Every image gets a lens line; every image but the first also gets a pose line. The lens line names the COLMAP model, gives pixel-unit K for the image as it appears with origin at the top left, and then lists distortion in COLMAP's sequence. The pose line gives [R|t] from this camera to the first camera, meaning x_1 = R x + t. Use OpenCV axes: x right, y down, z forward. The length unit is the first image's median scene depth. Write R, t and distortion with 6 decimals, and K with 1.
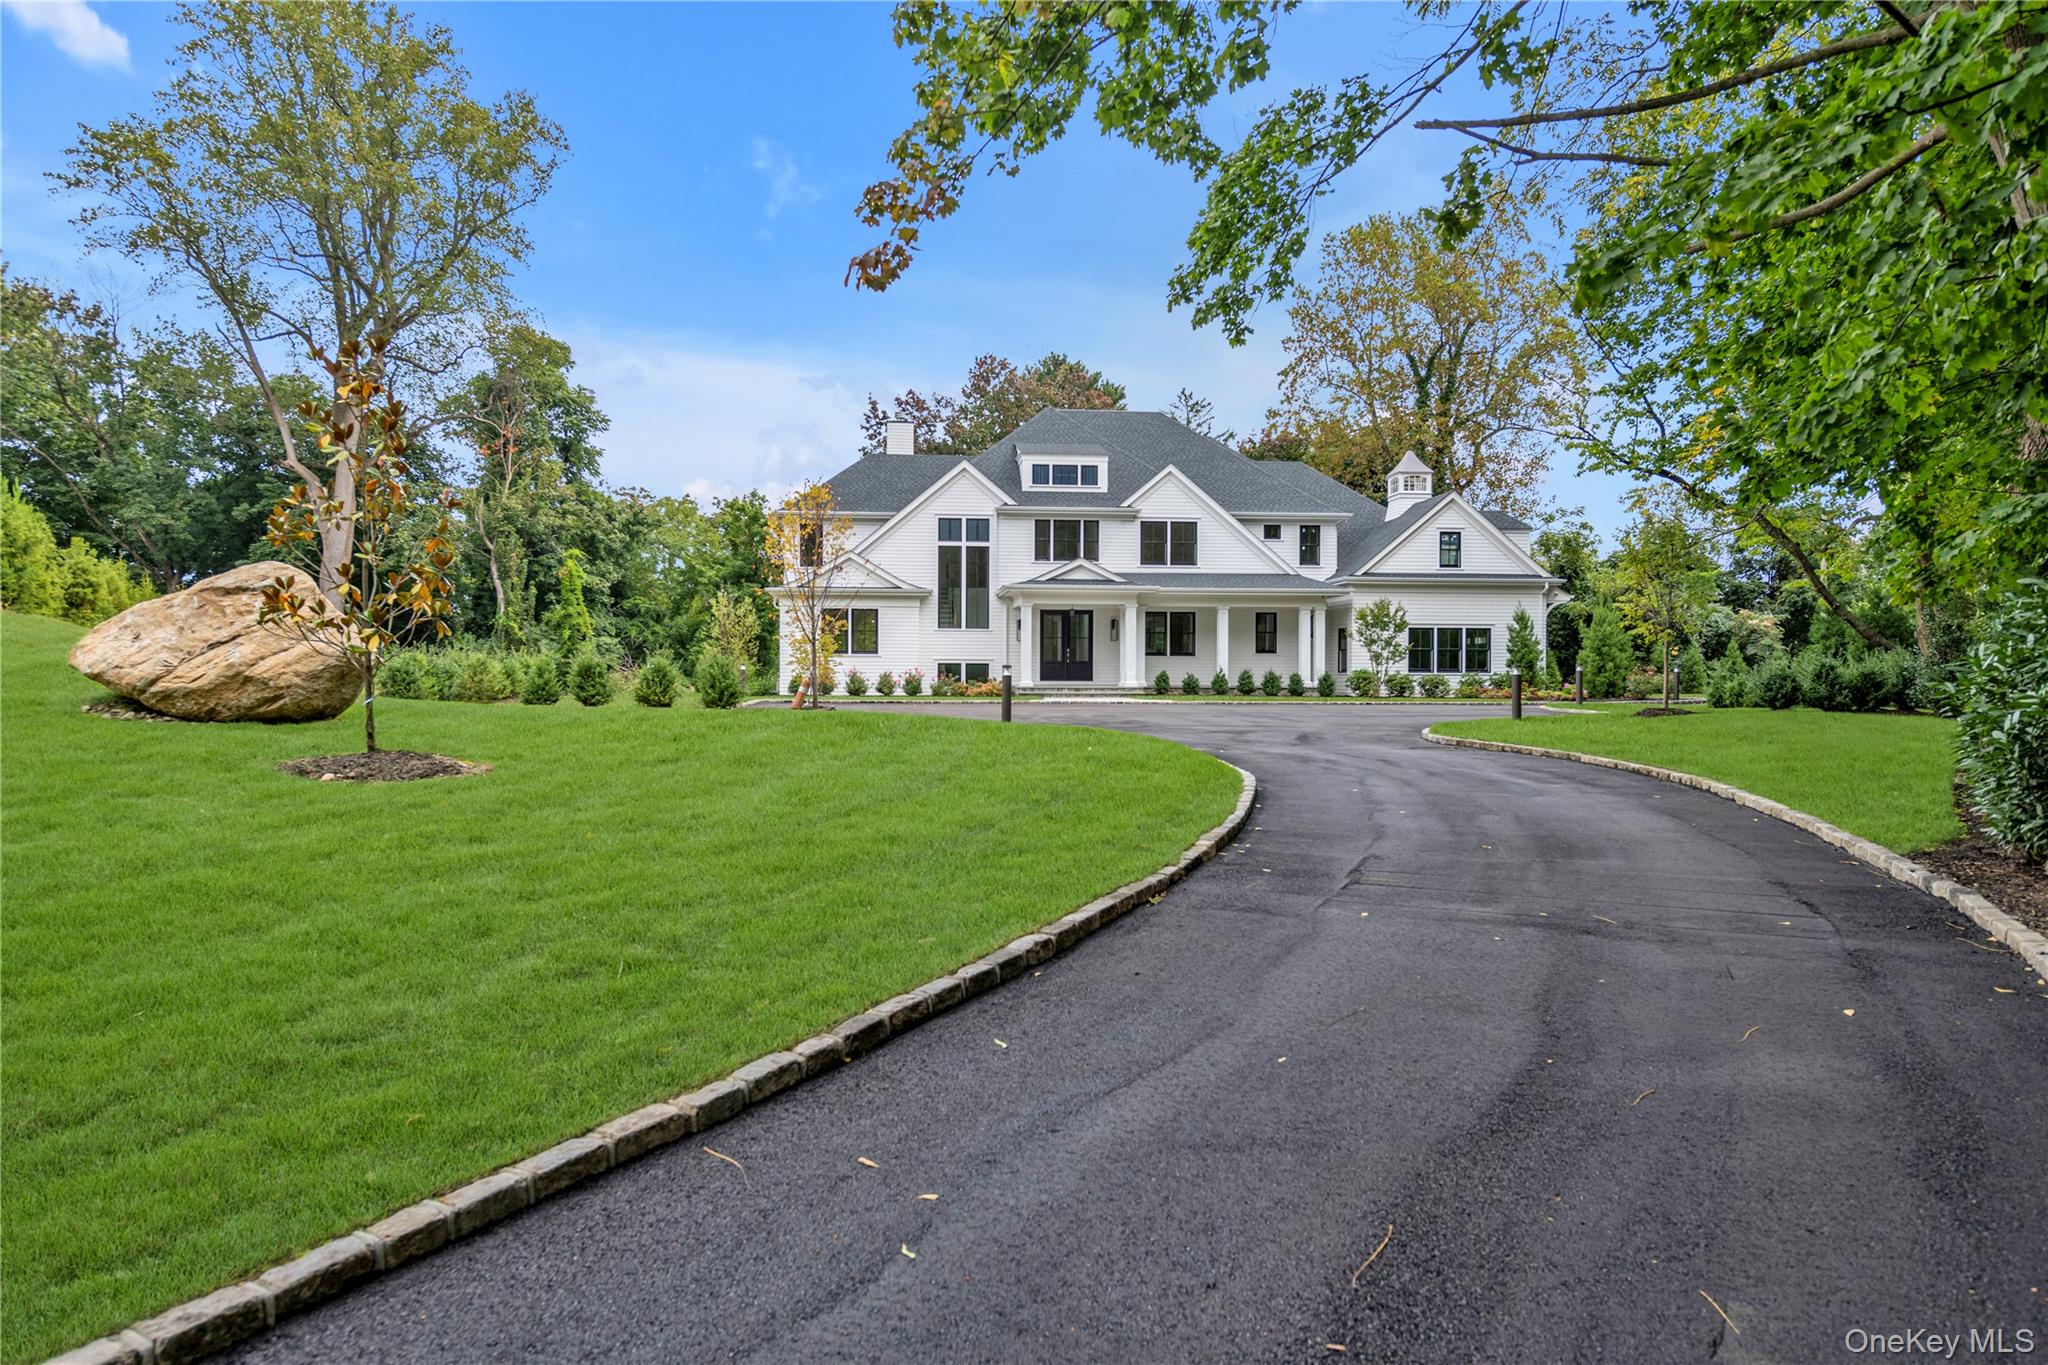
lens RADIAL K [[1342.9, 0, 1011.2], [0, 1342.9, 700.5], [0, 0, 1]] dist [0.008657, -0.001706]
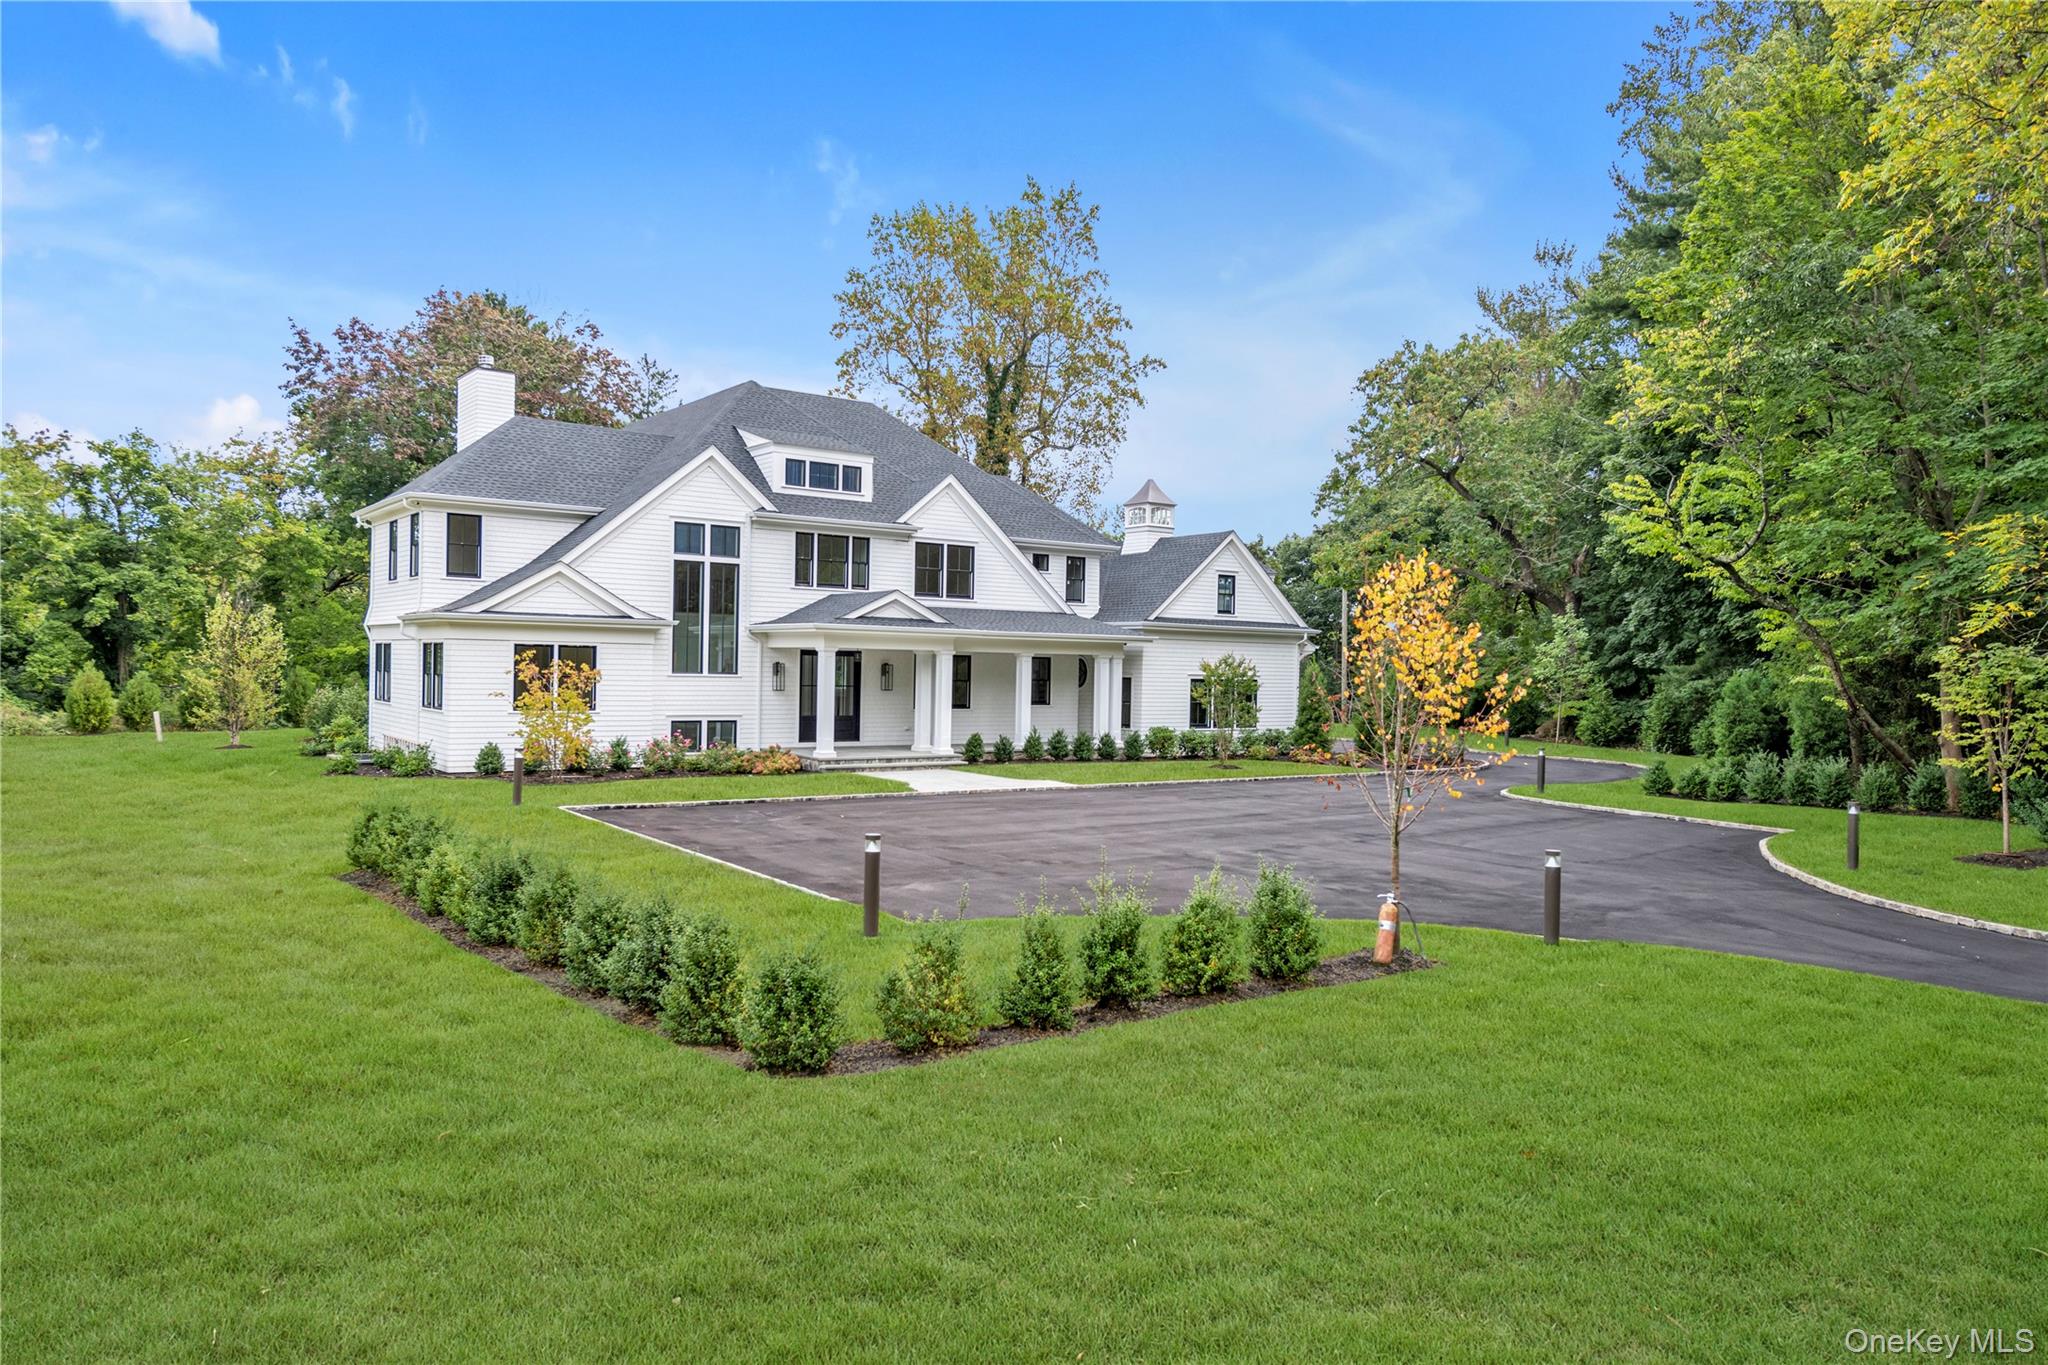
lens RADIAL K [[1342.9, 0, 990.0], [0, 1342.9, 661.7], [0, 0, 1]] dist [0.008657, -0.001706]
pose [[0.871078, 0.015795, 0.490891, -0.257867], [-0.010206, 0.999849, -0.014060, -0.050396], [-0.491039, 0.007238, 0.871107, 0.275770]]
